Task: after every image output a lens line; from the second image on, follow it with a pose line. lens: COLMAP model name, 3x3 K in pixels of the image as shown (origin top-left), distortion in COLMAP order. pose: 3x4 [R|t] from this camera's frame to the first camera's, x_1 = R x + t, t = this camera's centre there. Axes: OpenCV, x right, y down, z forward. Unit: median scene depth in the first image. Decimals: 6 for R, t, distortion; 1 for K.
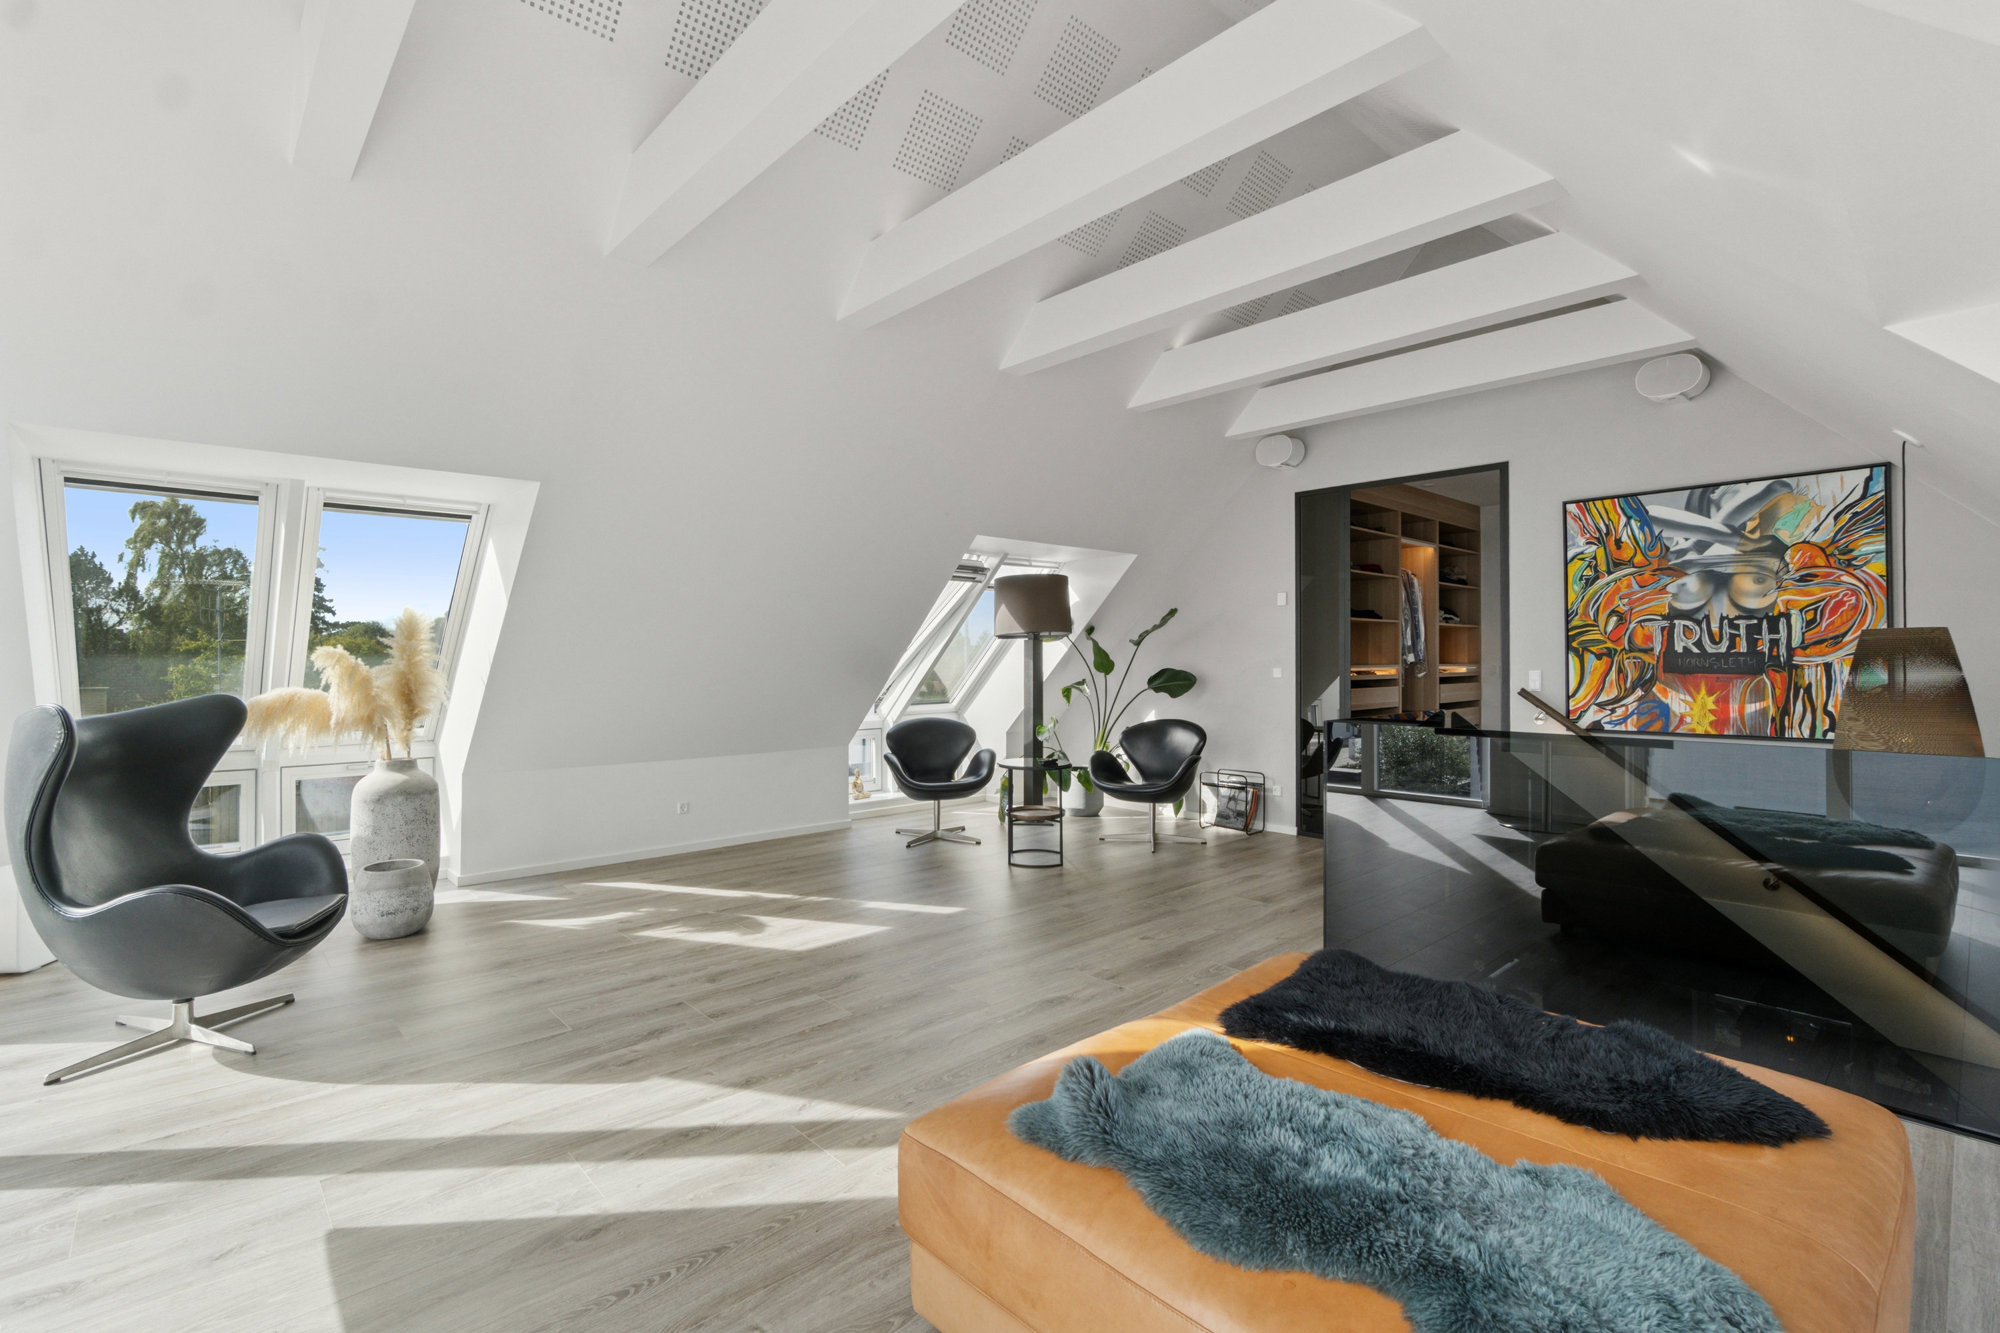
lens RADIAL K [[886.9, 0, 959.9], [0, 886.9, 664.1], [0, 0, 1]] dist [0.000529, -0.000606]
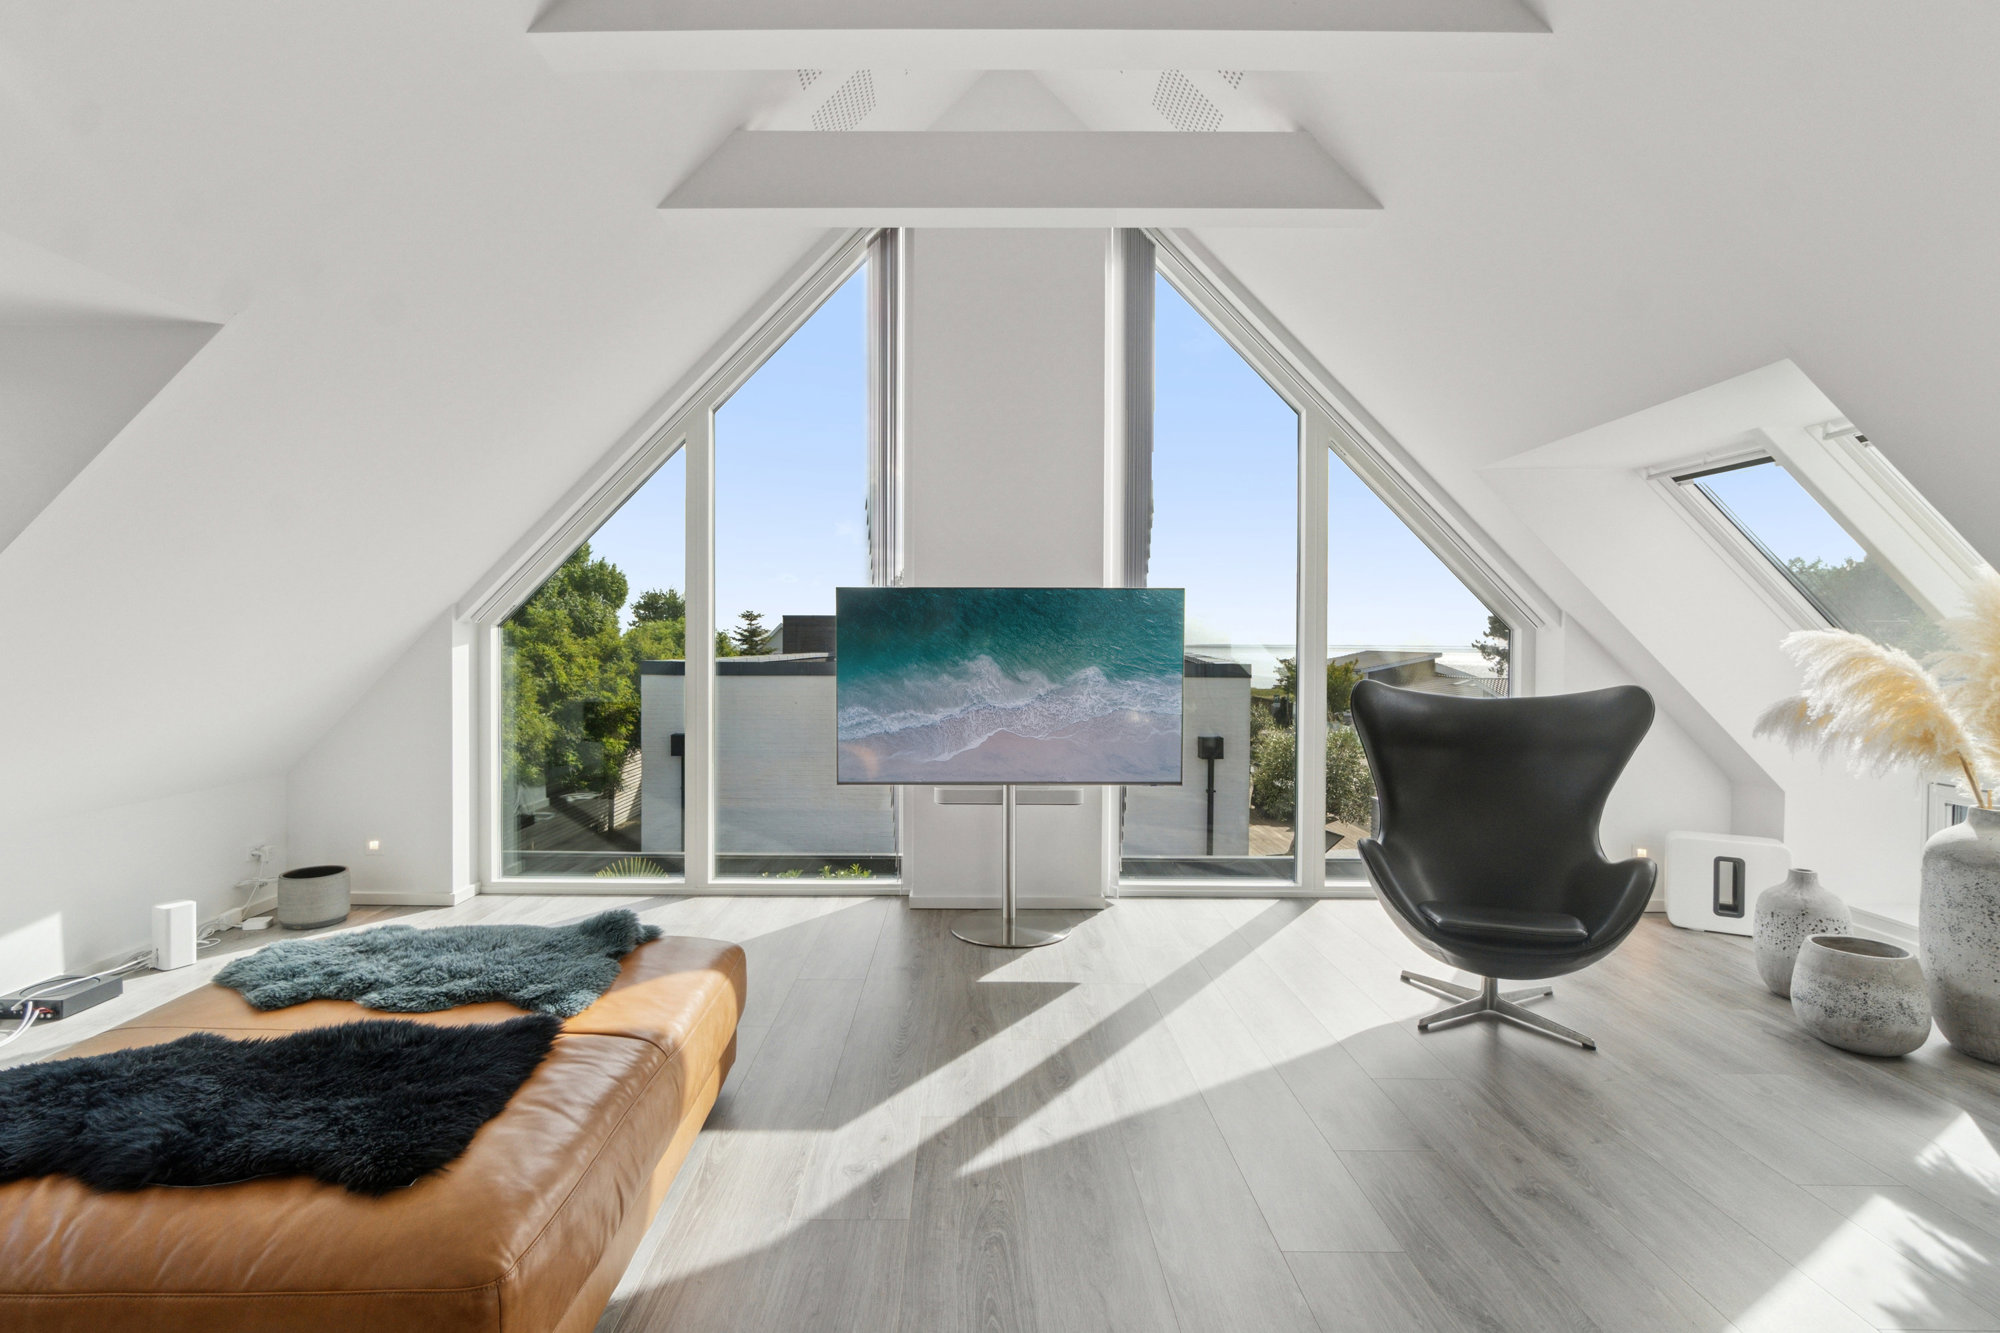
lens RADIAL K [[967.4, 0, 1000.0], [0, 967.4, 666.5], [0, 0, 1]] dist [0.000598, 0.000097]
pose [[-0.652059, 0.017576, -0.757965, 0.625686], [-0.001278, 0.999704, 0.024281, -0.017200], [0.758167, 0.016801, -0.651843, 1.639530]]
